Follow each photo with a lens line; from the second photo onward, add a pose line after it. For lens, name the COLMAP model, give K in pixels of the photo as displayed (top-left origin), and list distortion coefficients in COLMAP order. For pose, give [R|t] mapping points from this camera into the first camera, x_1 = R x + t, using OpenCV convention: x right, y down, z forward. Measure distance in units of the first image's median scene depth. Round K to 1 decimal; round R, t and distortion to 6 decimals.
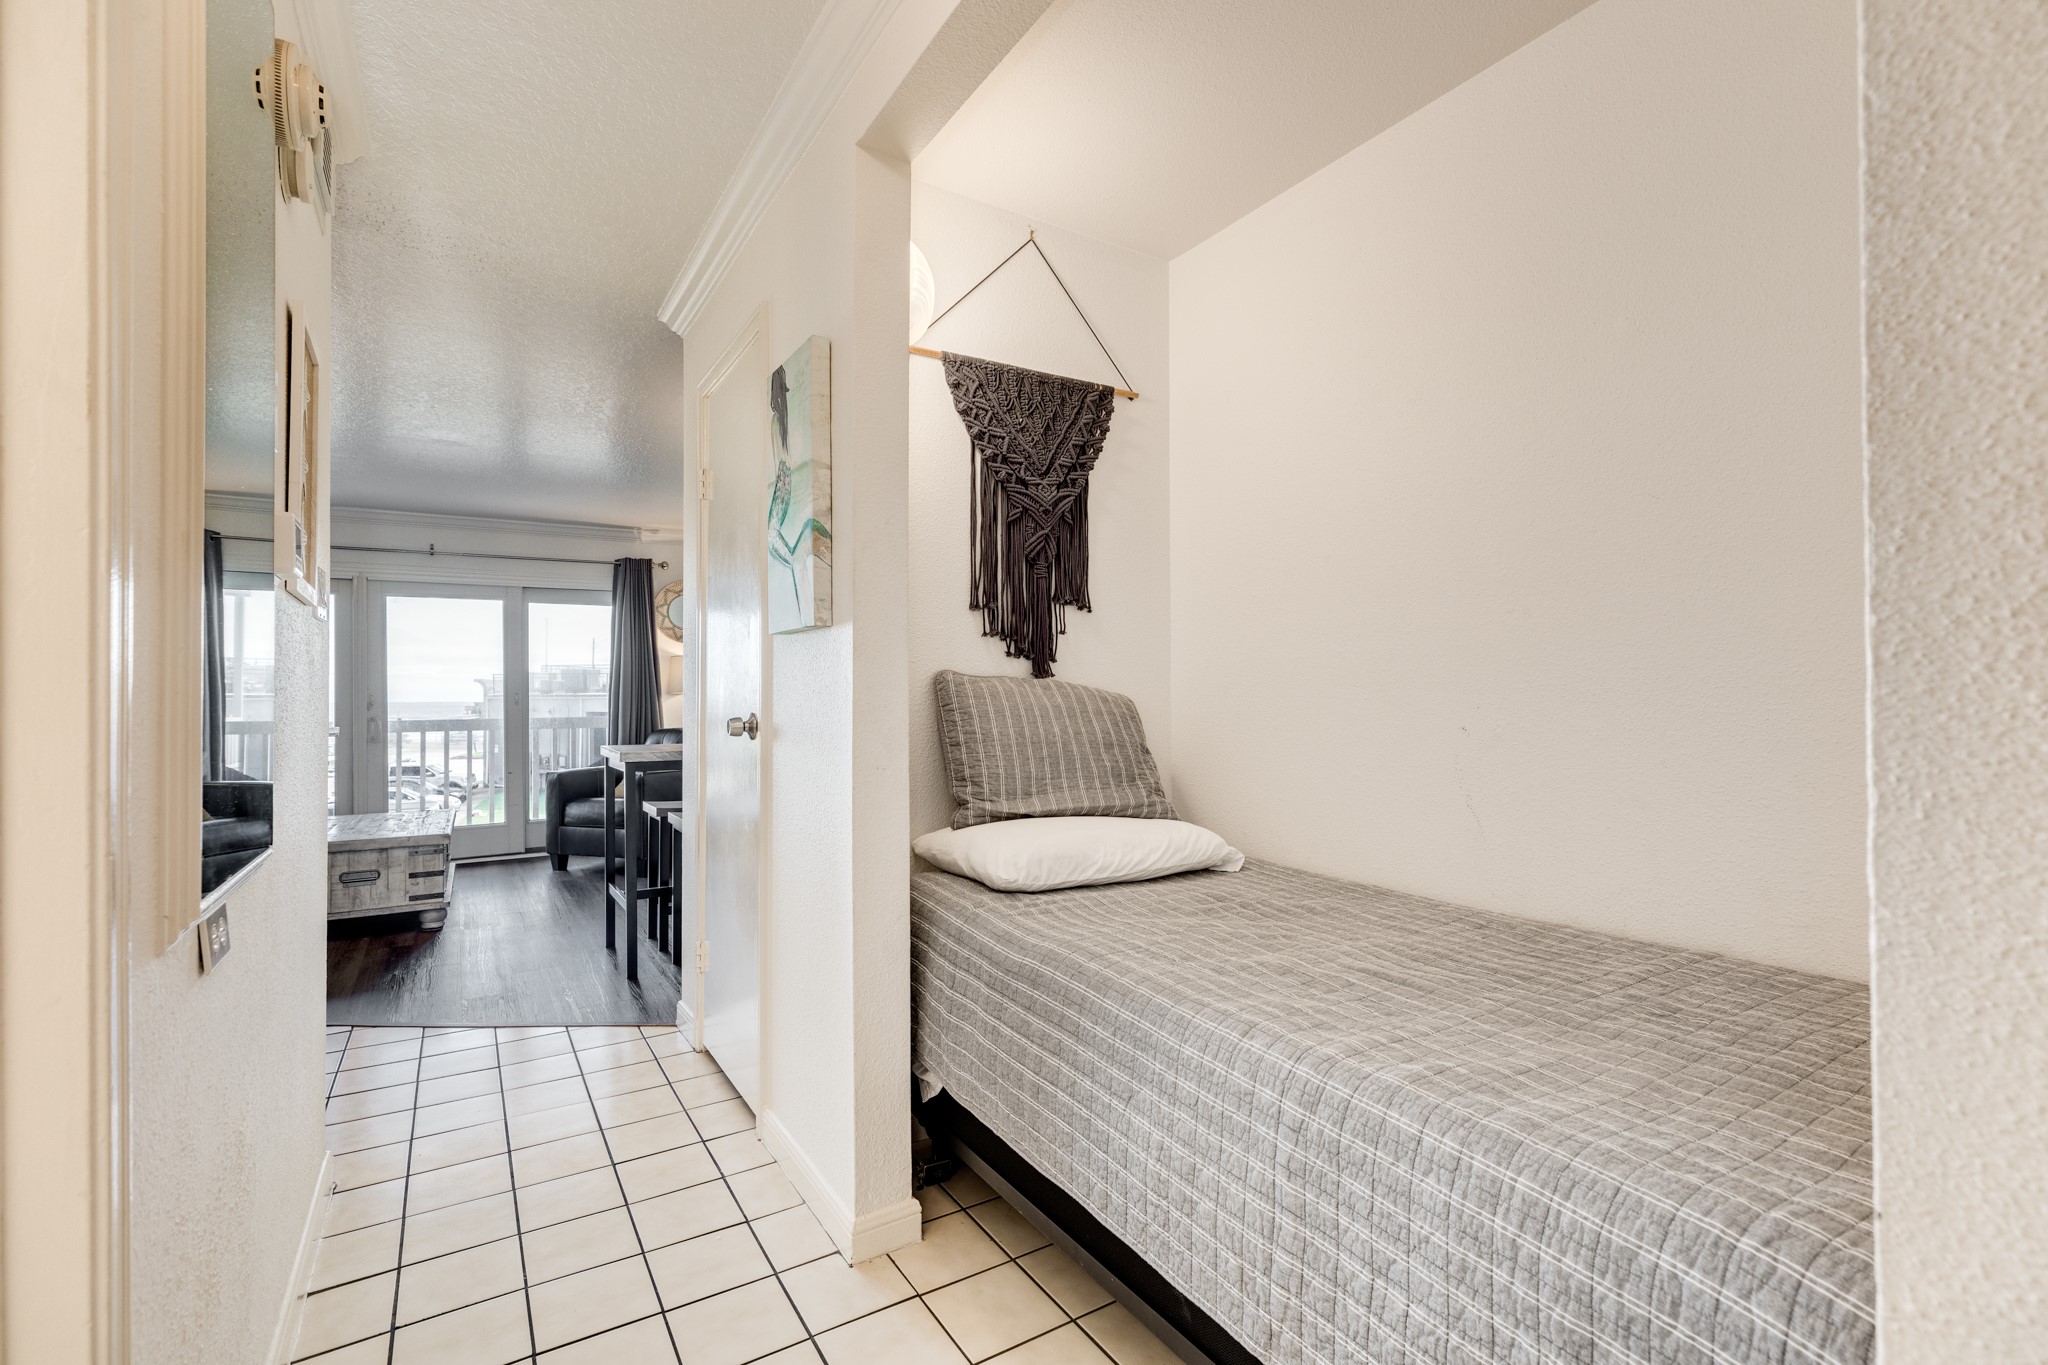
lens RADIAL K [[909.9, 0, 1024.0], [0, 909.9, 682.5], [0, 0, 1]] dist [0.007971, -0.000854]
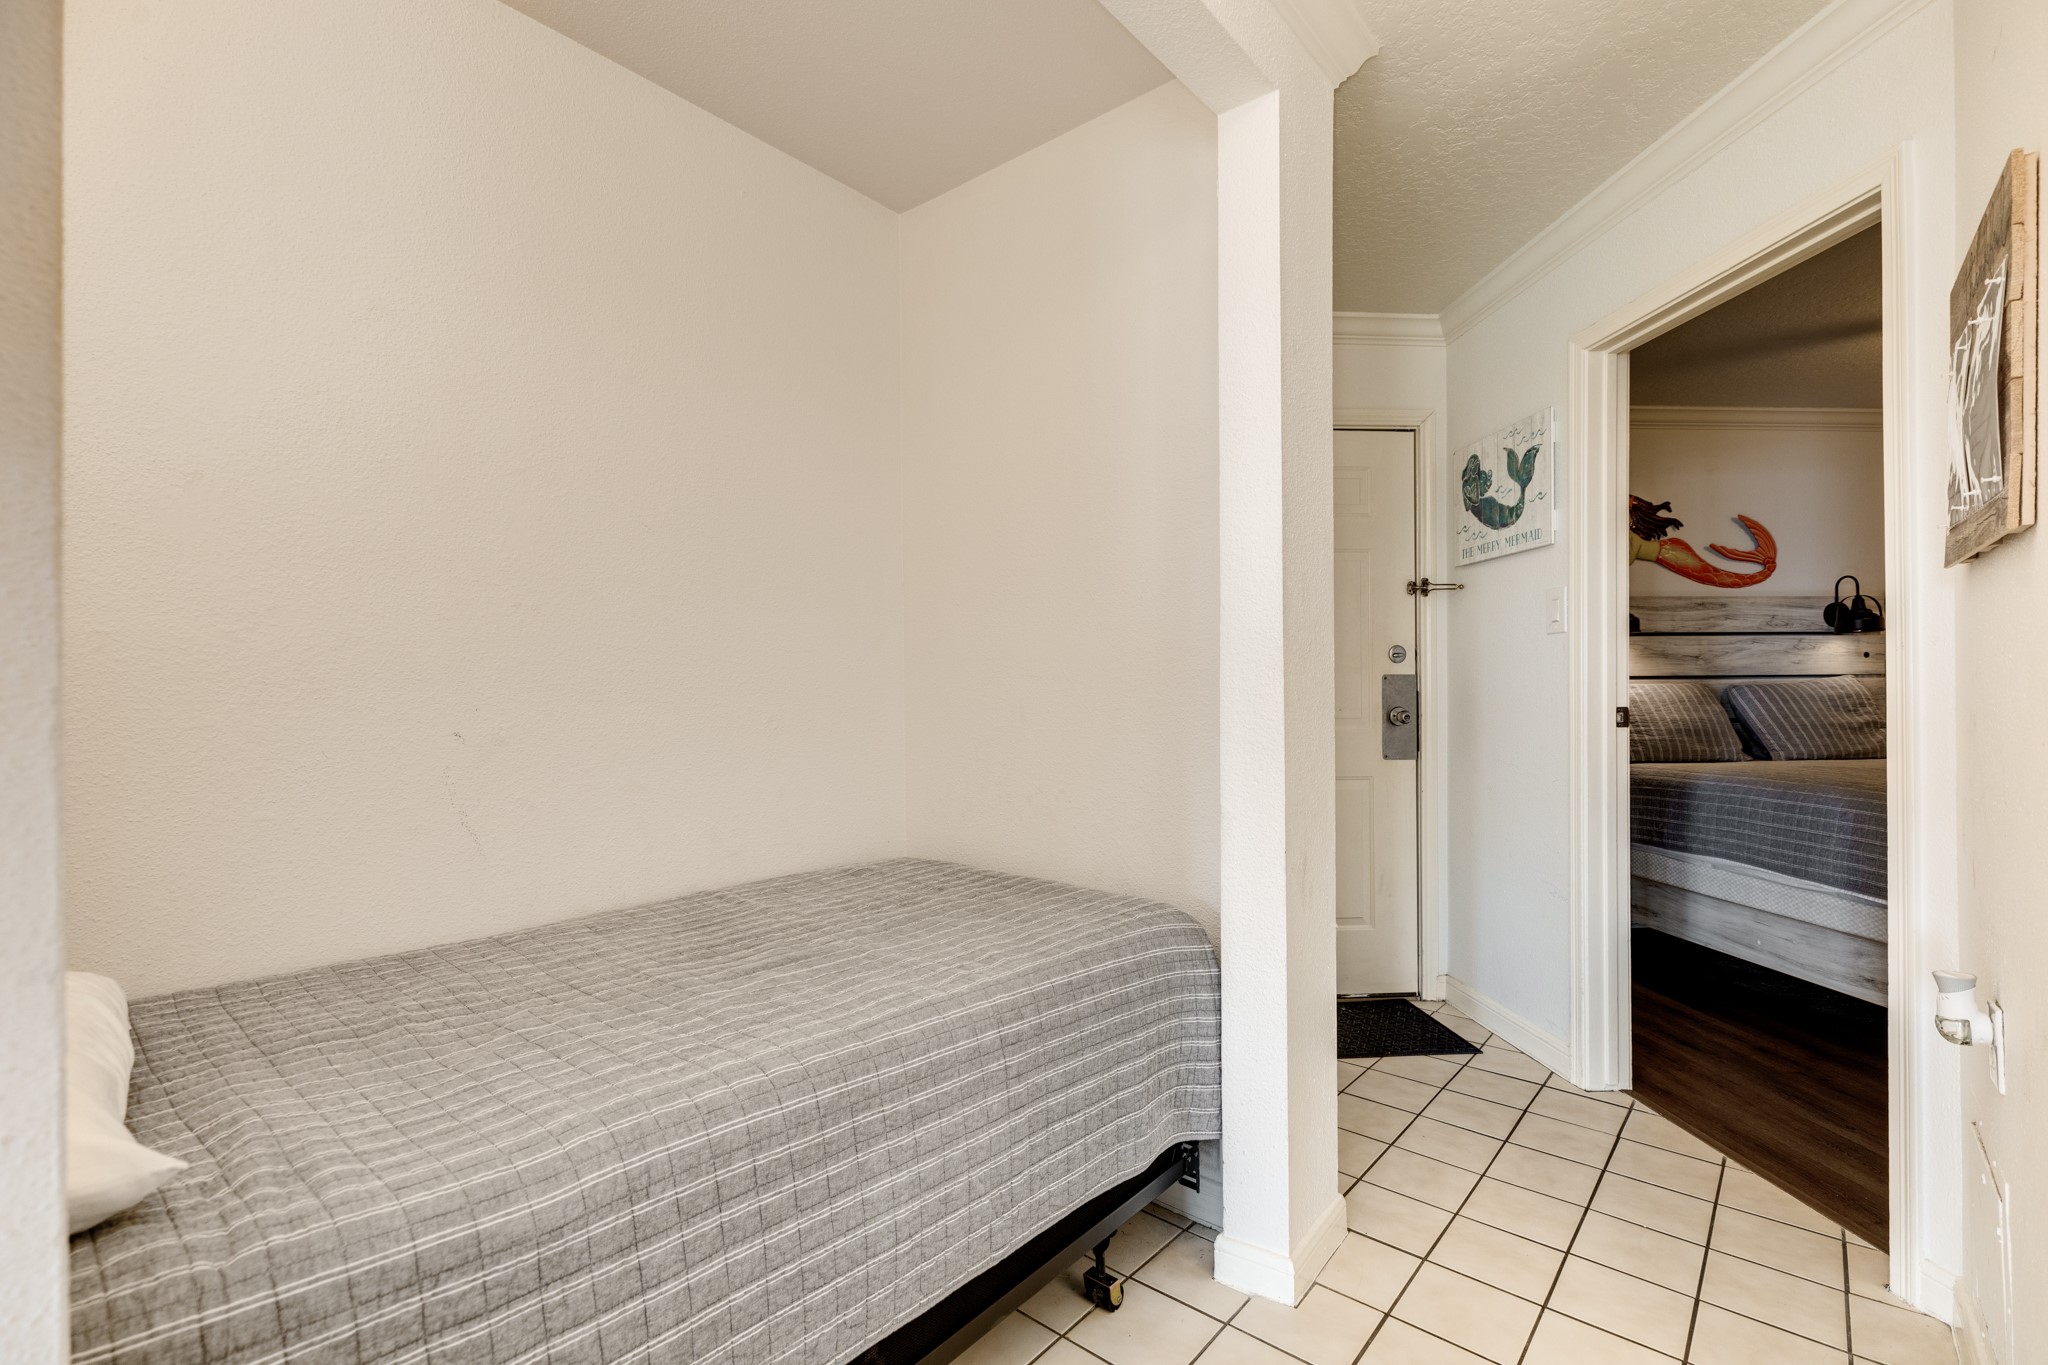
lens RADIAL K [[909.9, 0, 1024.0], [0, 909.9, 682.5], [0, 0, 1]] dist [0.007971, -0.000854]
pose [[-0.297969, 0.009717, 0.954526, -0.661889], [-0.007841, 0.999890, -0.012626, 0.011143], [-0.954543, -0.011246, -0.297860, 1.005120]]
